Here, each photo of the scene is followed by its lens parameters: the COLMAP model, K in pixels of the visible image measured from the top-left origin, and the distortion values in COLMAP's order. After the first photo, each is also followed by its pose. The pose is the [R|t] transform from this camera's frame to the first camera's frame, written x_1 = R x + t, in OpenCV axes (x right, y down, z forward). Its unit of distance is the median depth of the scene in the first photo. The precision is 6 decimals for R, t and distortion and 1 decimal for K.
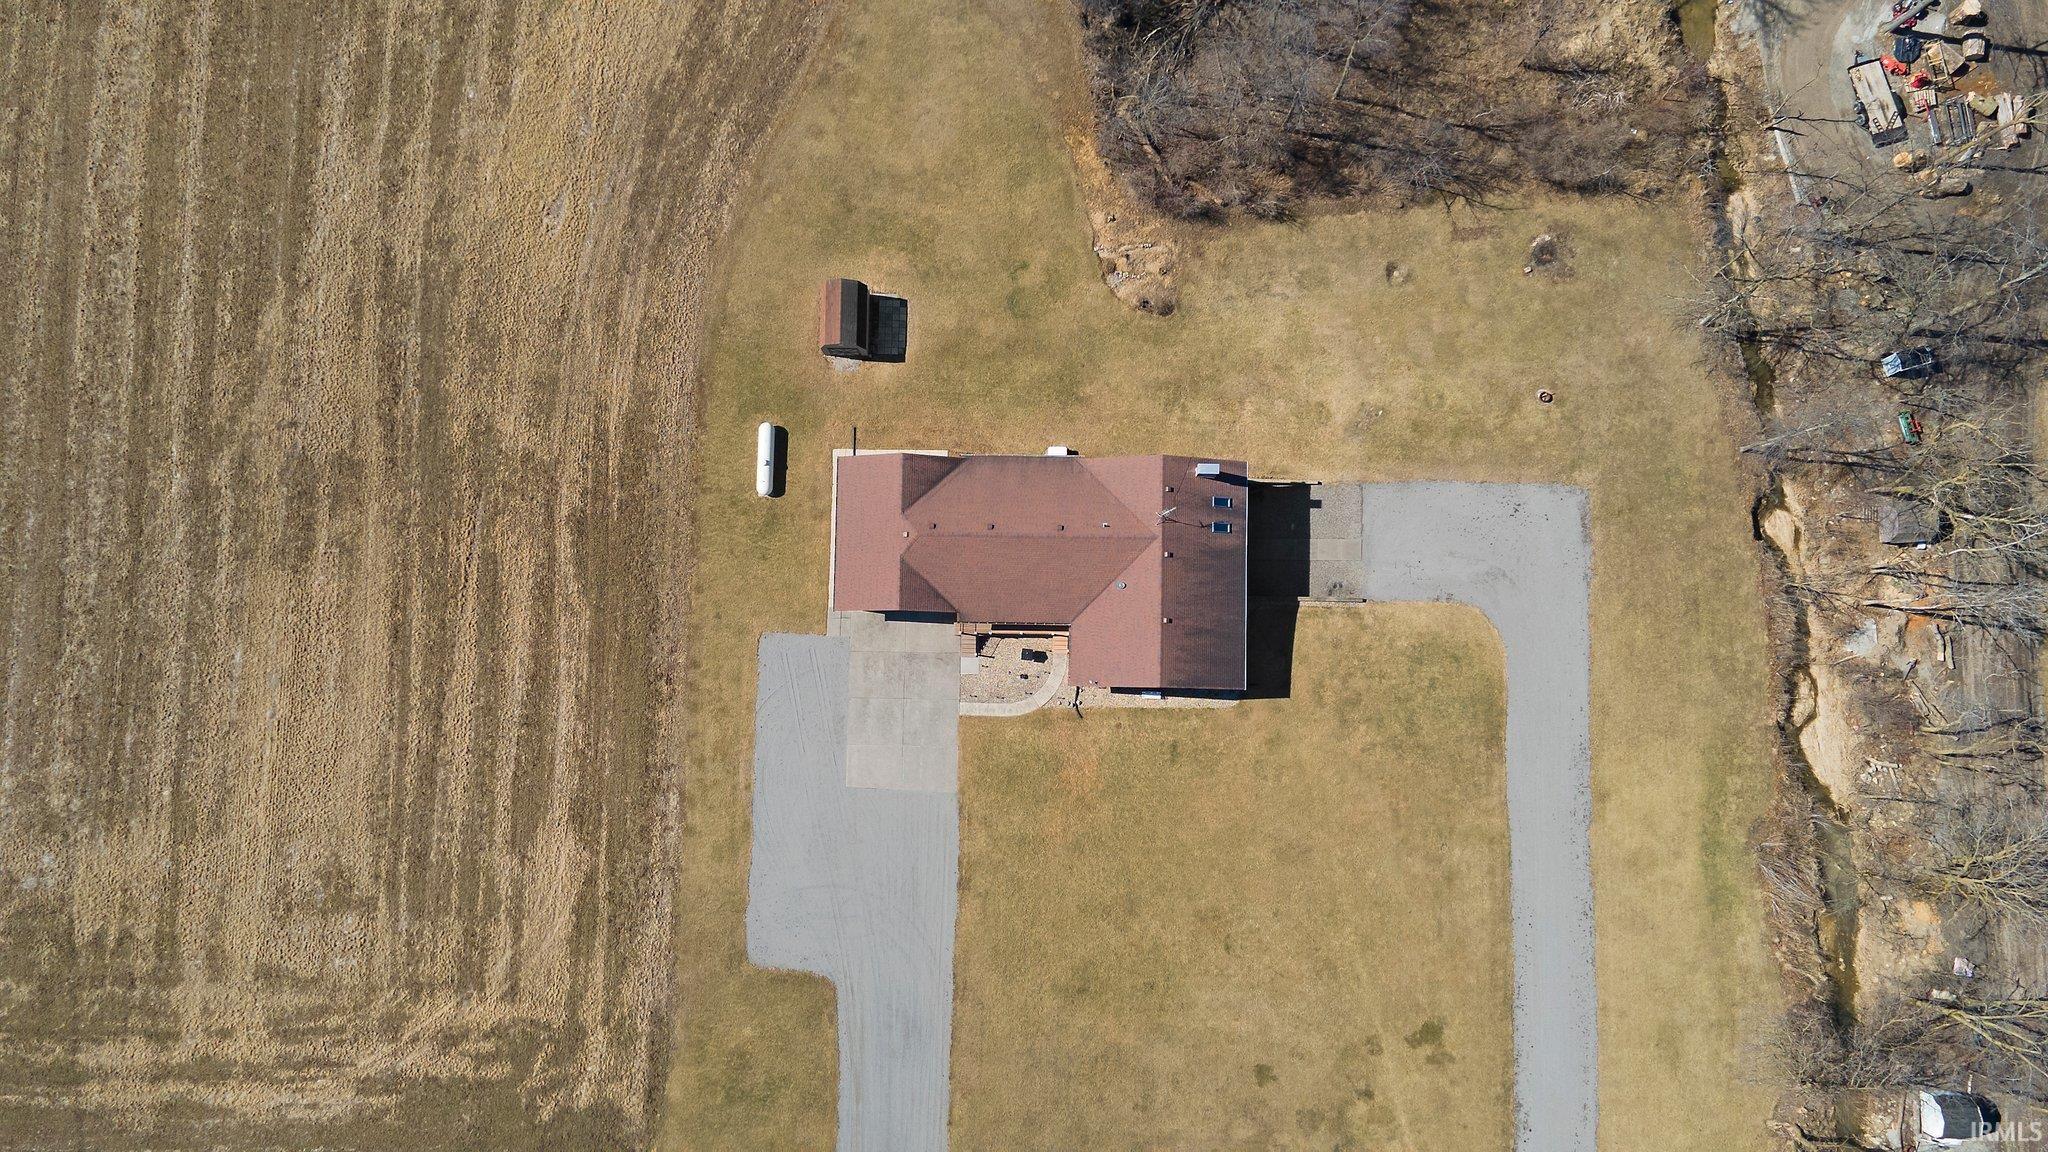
lens RADIAL K [[1505.1, 0, 1034.2], [0, 1505.1, 568.3], [0, 0, 1]] dist [0.021577, 0.040061]
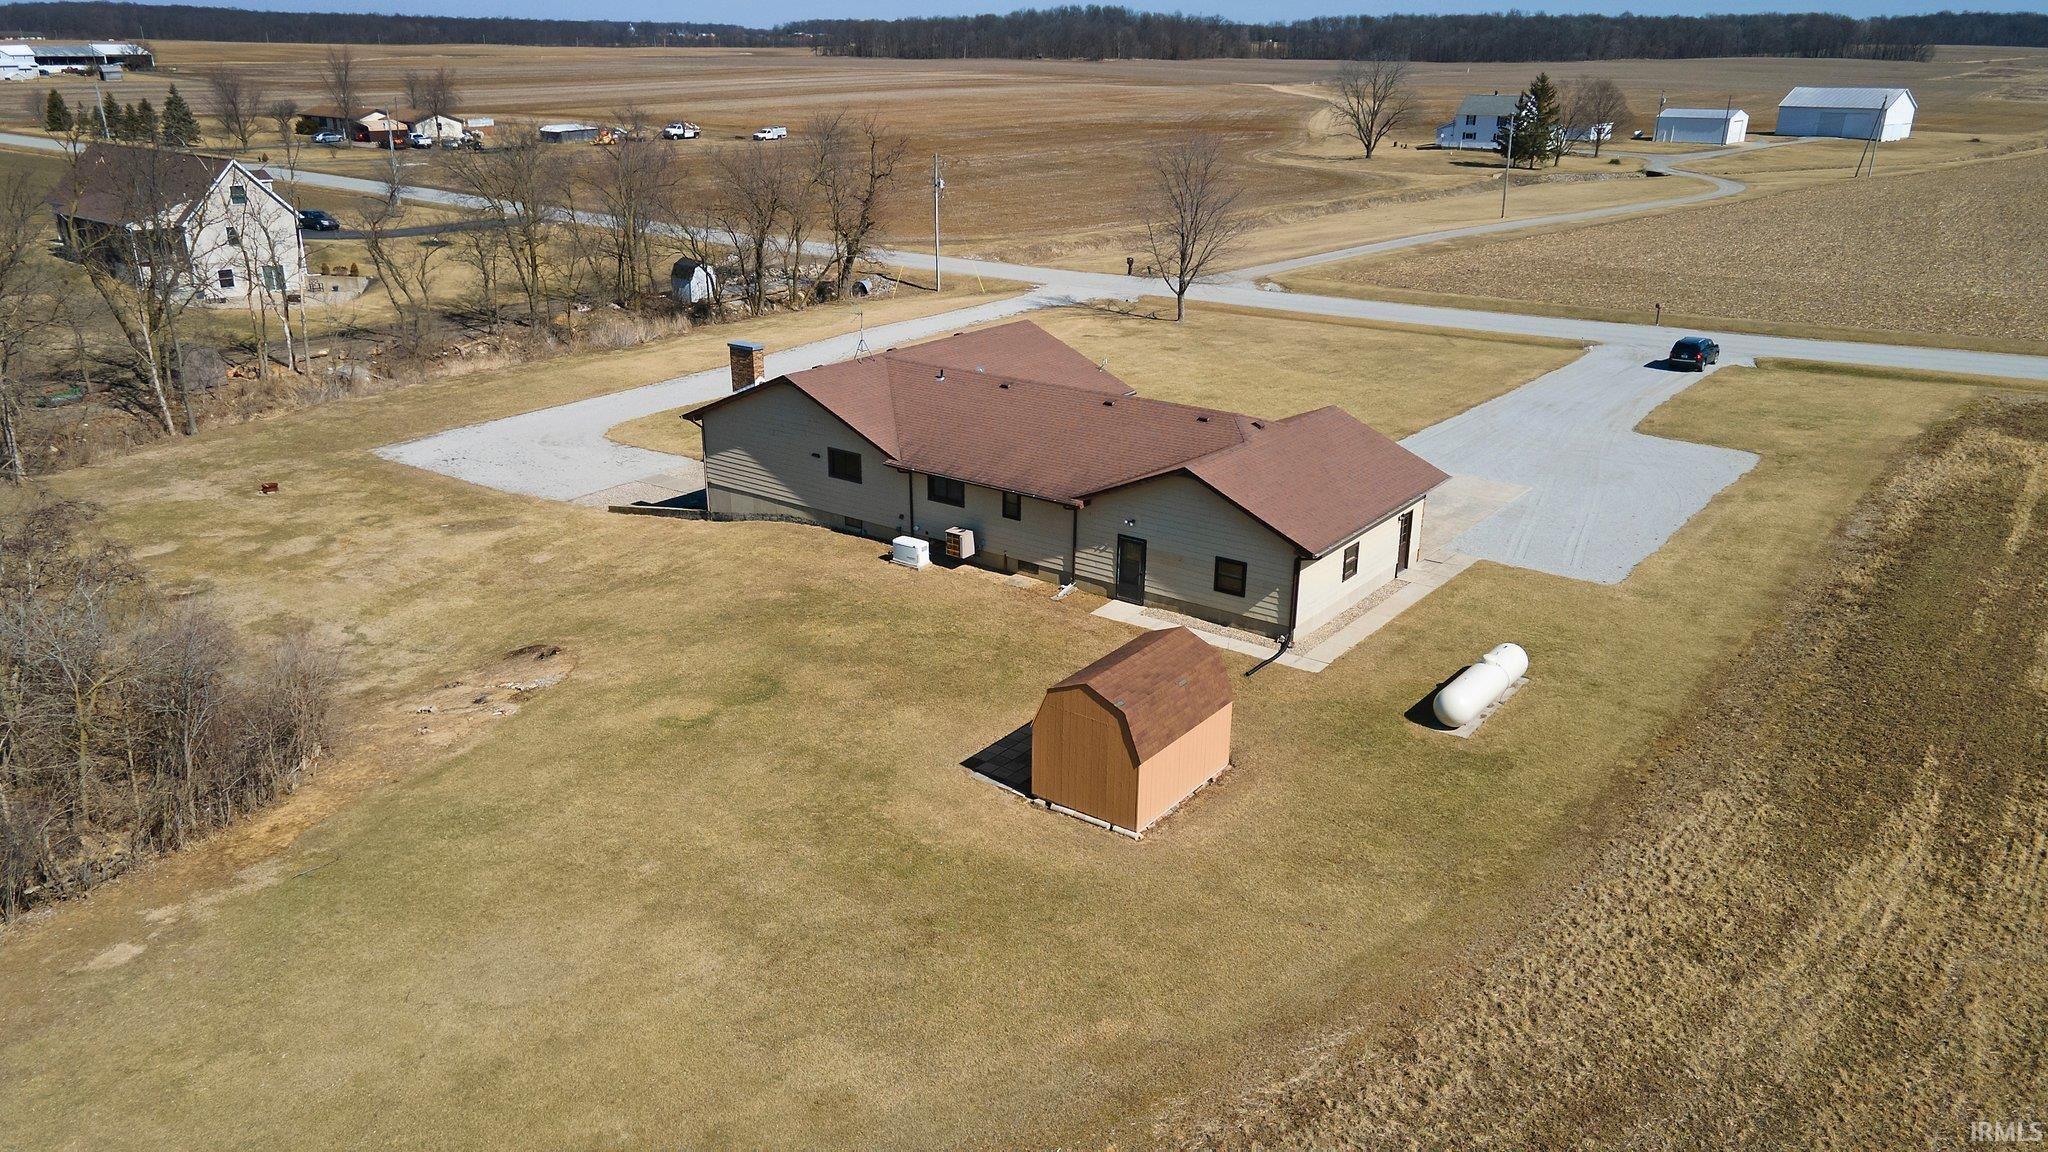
lens RADIAL K [[1505.1, 0, 1024.0], [0, 1505.1, 575.1], [0, 0, 1]] dist [0.021577, 0.040061]
pose [[-0.816510, -0.185452, 0.546735, -0.296413], [0.575900, -0.194984, 0.793928, -0.465071], [-0.040631, 0.963114, 0.266008, 0.877626]]
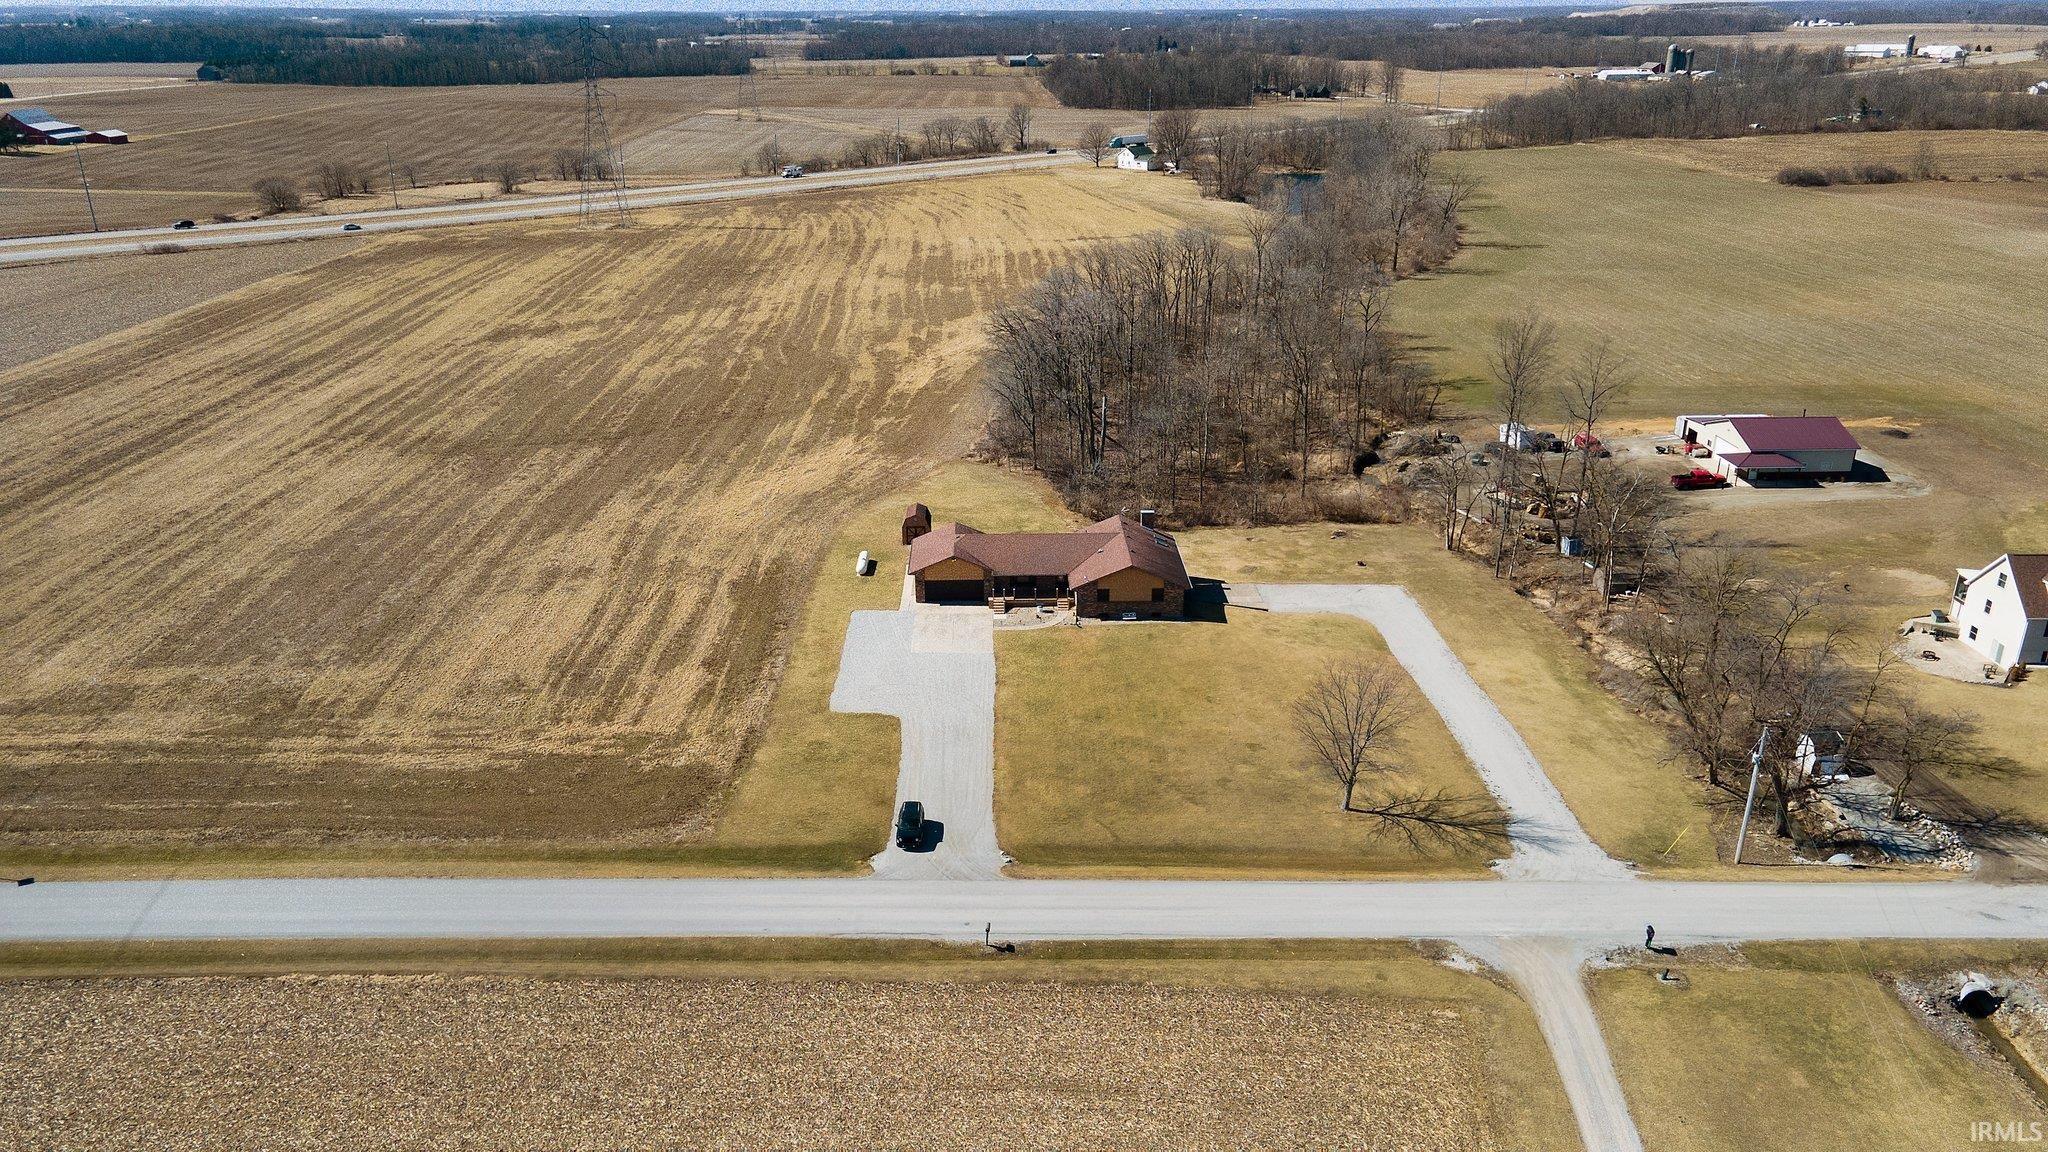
lens RADIAL K [[1505.1, 0, 1017.4], [0, 1505.1, 575.3], [0, 0, 1]] dist [0.021577, 0.040061]
pose [[0.999225, -0.004453, 0.039101, -0.081482], [0.037314, 0.422903, -0.905406, 1.333709], [-0.012504, 0.906164, 0.422742, 0.365955]]
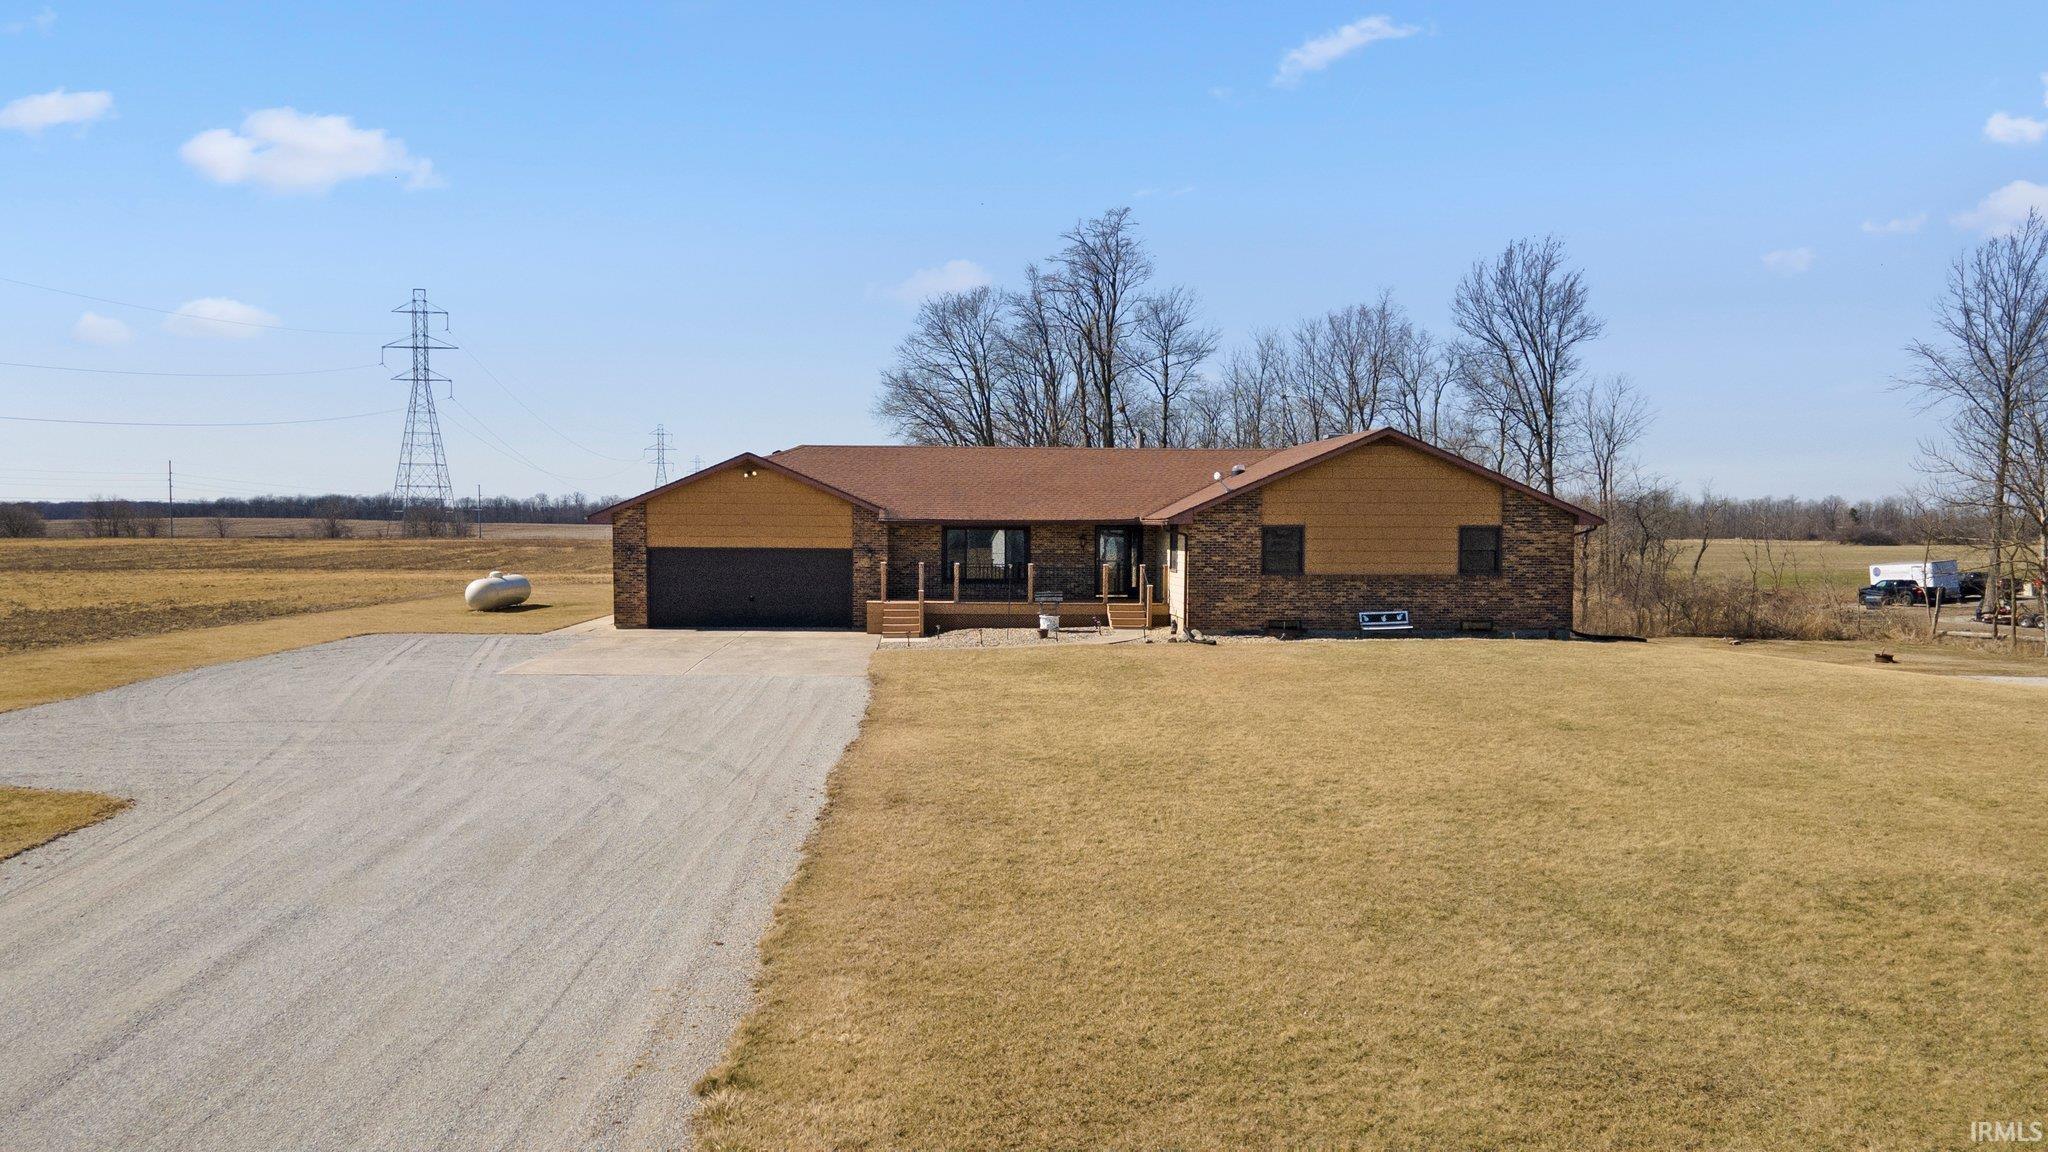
lens RADIAL K [[1505.1, 0, 1024.1], [0, 1505.1, 564.7], [0, 0, 1]] dist [0.021577, 0.040061]
pose [[0.996149, 0.016171, 0.086168, -0.045472], [0.084149, 0.099482, -0.991475, 0.448523], [-0.024605, 0.994908, 0.097739, 0.943006]]
